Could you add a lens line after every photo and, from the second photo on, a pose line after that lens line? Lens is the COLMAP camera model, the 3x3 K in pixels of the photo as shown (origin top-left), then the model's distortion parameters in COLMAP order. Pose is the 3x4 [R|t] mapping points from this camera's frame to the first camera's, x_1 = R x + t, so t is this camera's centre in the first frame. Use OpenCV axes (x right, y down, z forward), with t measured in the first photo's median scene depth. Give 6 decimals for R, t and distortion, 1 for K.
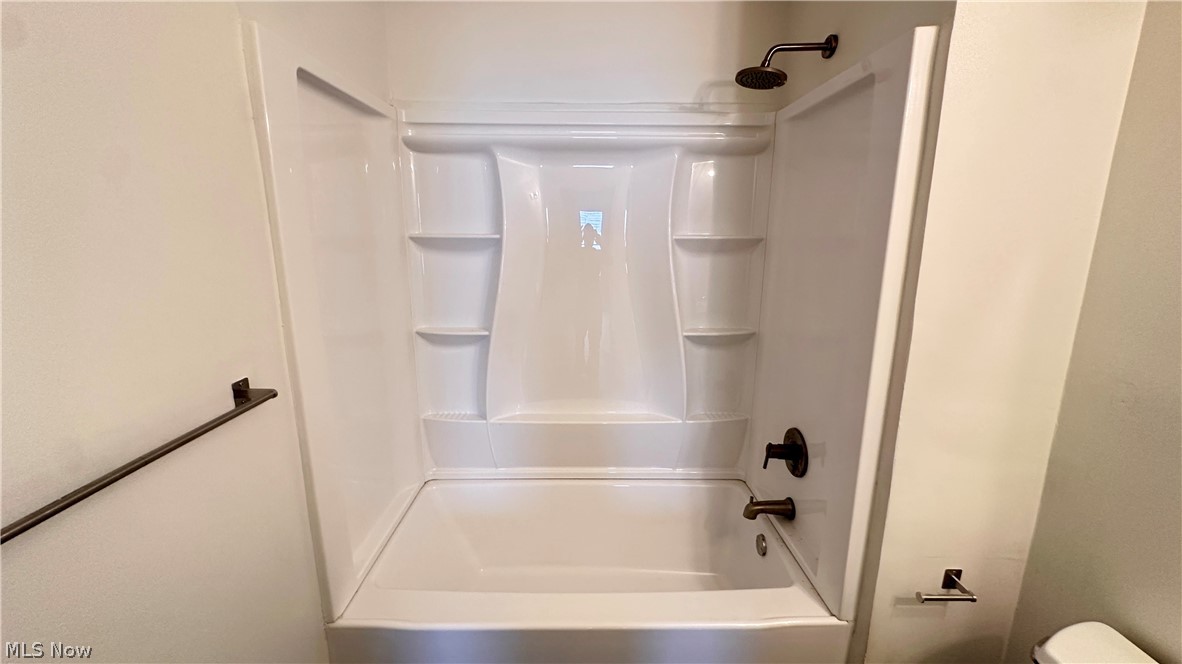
lens RADIAL K [[471.8, 0, 588.1], [0, 471.8, 330.5], [0, 0, 1]] dist [-0.000711, 0.000119]
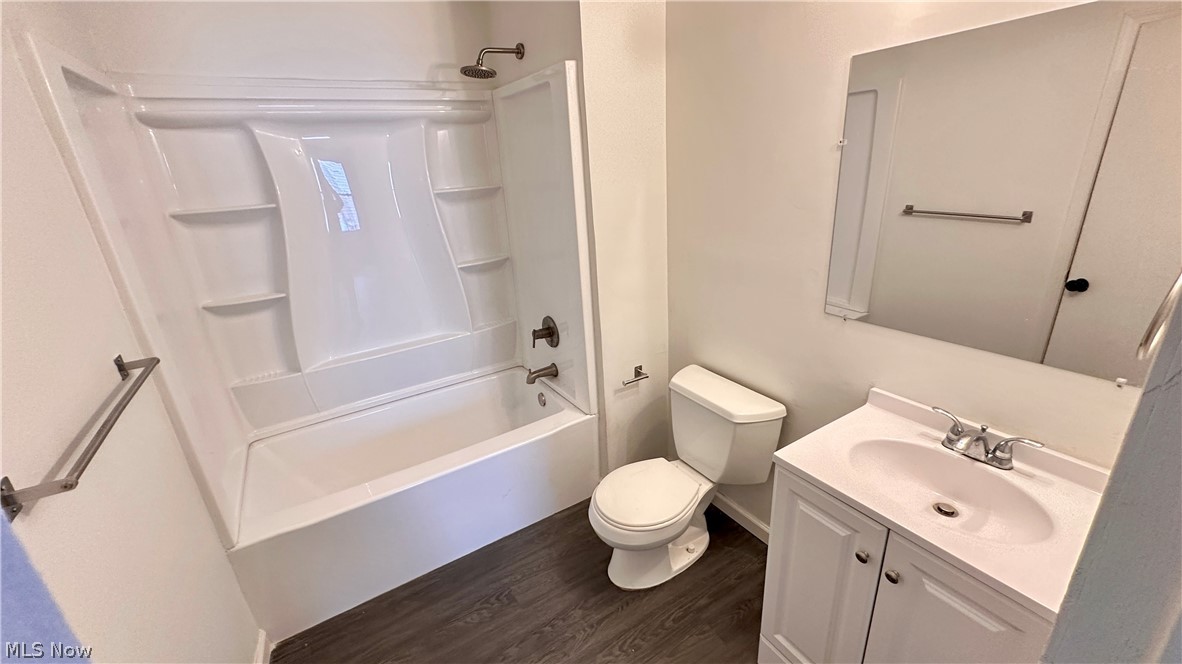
lens RADIAL K [[471.8, 0, 590.5], [0, 471.8, 330.1], [0, 0, 1]] dist [-0.000711, 0.000119]
pose [[0.850207, -0.228717, 0.474170, -0.152427], [0.169621, 0.971674, 0.164553, 0.026590], [-0.498374, -0.059475, 0.864919, -0.337963]]
